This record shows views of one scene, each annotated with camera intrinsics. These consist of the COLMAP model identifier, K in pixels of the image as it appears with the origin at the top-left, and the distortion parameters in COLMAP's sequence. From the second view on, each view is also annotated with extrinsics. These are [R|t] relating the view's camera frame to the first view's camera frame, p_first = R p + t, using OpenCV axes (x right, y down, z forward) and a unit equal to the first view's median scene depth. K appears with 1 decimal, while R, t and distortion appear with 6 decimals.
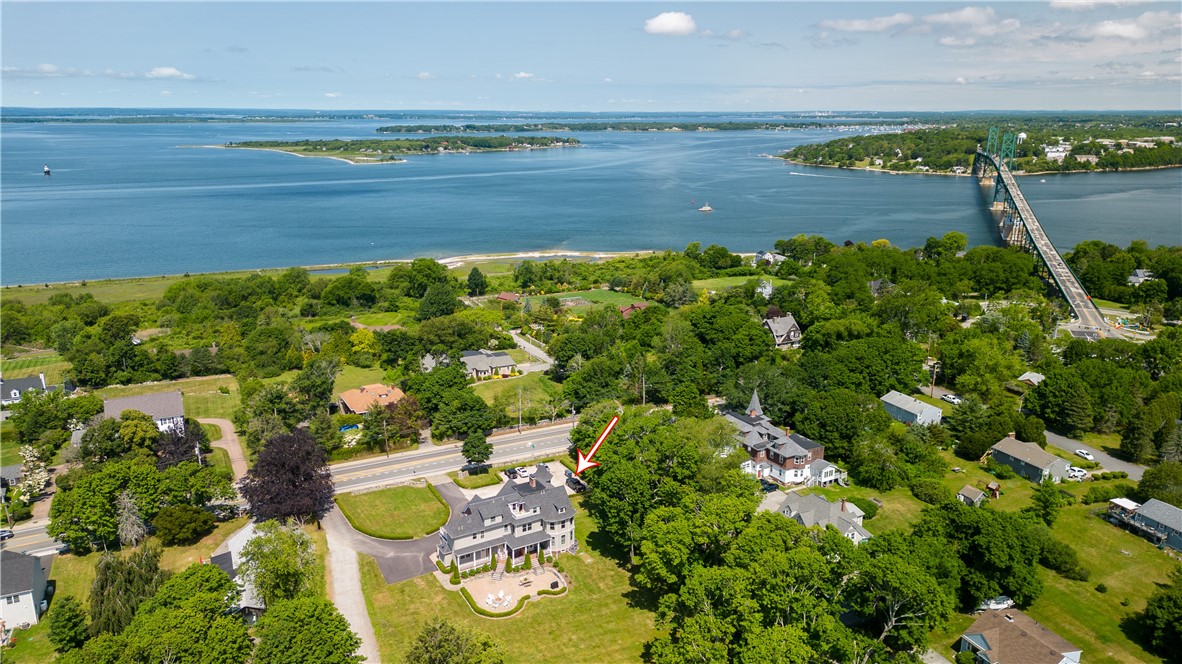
lens RADIAL K [[815.3, 0, 591.0], [0, 815.3, 332.0], [0, 0, 1]] dist [0.081429, -0.090204]
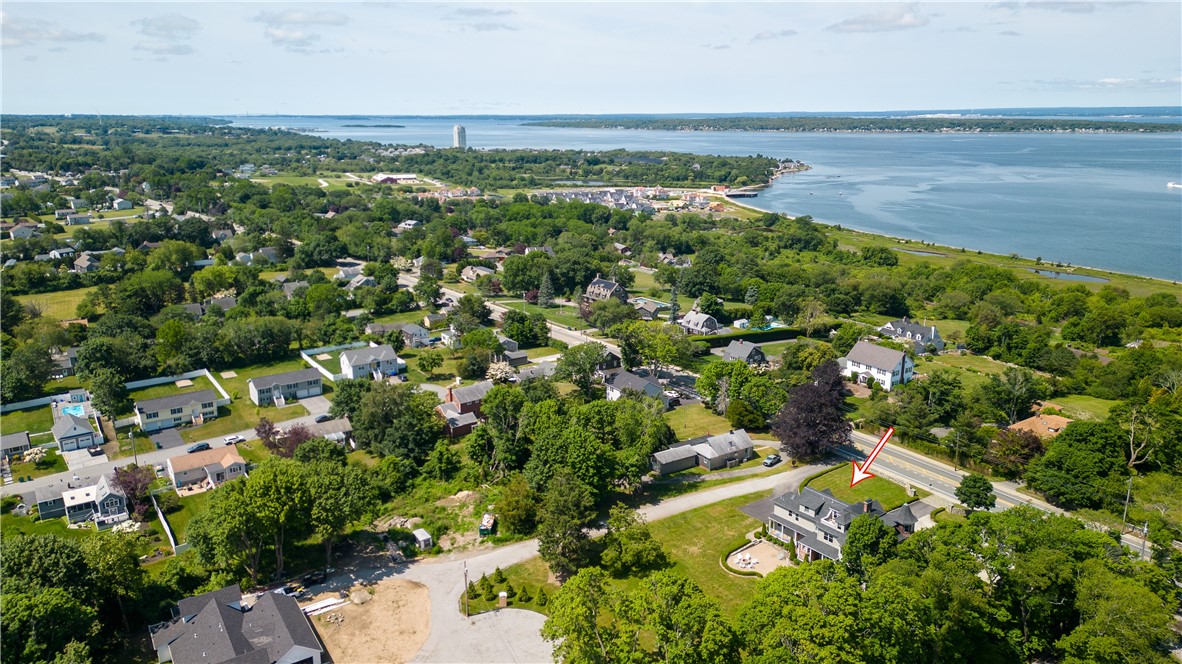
lens RADIAL K [[815.3, 0, 591.0], [0, 815.3, 332.0], [0, 0, 1]] dist [0.081429, -0.090204]
pose [[0.109747, 0.245543, -0.963153, 0.634243], [-0.242250, 0.946394, 0.213667, -0.110730], [0.963987, 0.209875, 0.163347, 0.416773]]
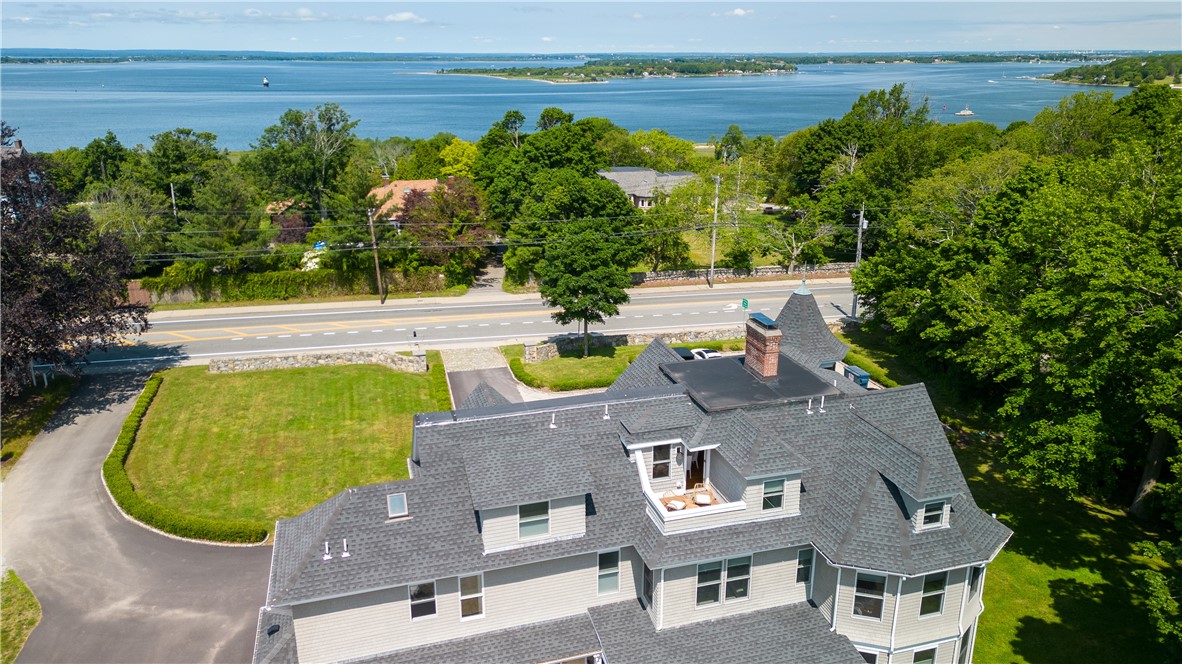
lens RADIAL K [[815.3, 0, 591.0], [0, 815.3, 332.0], [0, 0, 1]] dist [0.081429, -0.090204]
pose [[0.970285, 0.073844, -0.230422, -0.055726], [-0.059462, 0.995860, 0.068759, 0.140060], [0.234546, -0.053014, 0.970658, 0.665544]]
